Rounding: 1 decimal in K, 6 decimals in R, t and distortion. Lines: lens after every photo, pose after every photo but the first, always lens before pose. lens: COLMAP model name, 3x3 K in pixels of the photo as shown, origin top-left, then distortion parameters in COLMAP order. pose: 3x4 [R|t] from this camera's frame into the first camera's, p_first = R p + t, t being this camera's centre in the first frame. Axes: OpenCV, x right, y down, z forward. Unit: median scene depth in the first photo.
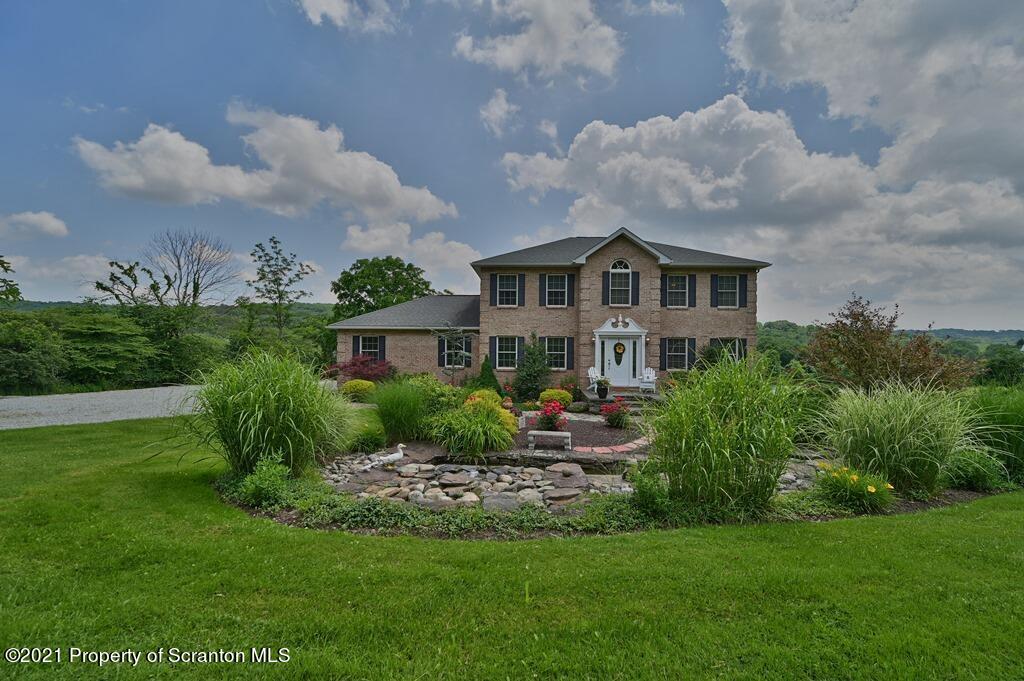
lens RADIAL K [[398.1, 0, 512.4], [0, 398.1, 341.7], [0, 0, 1]] dist [-0.000189, -0.000002]
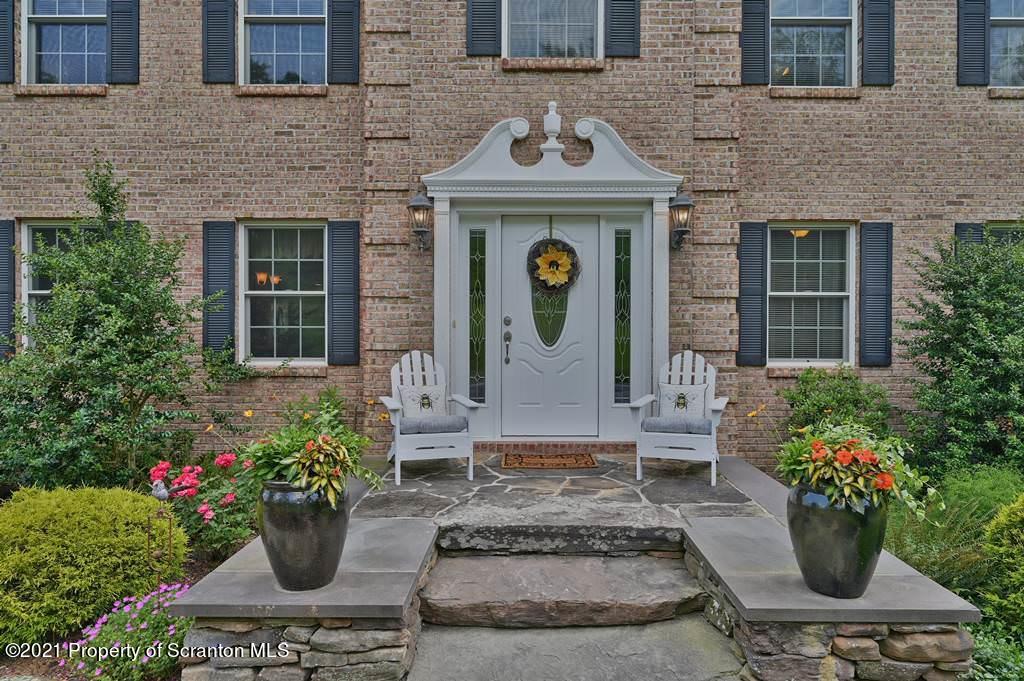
lens RADIAL K [[633.8, 0, 511.8], [0, 633.8, 339.9], [0, 0, 1]] dist [0.002149, 0.000244]
pose [[0.999352, -0.005309, 0.035602, 0.234981], [0.004989, 0.999946, 0.009080, 0.054208], [-0.035649, -0.008896, 0.999325, 0.659925]]
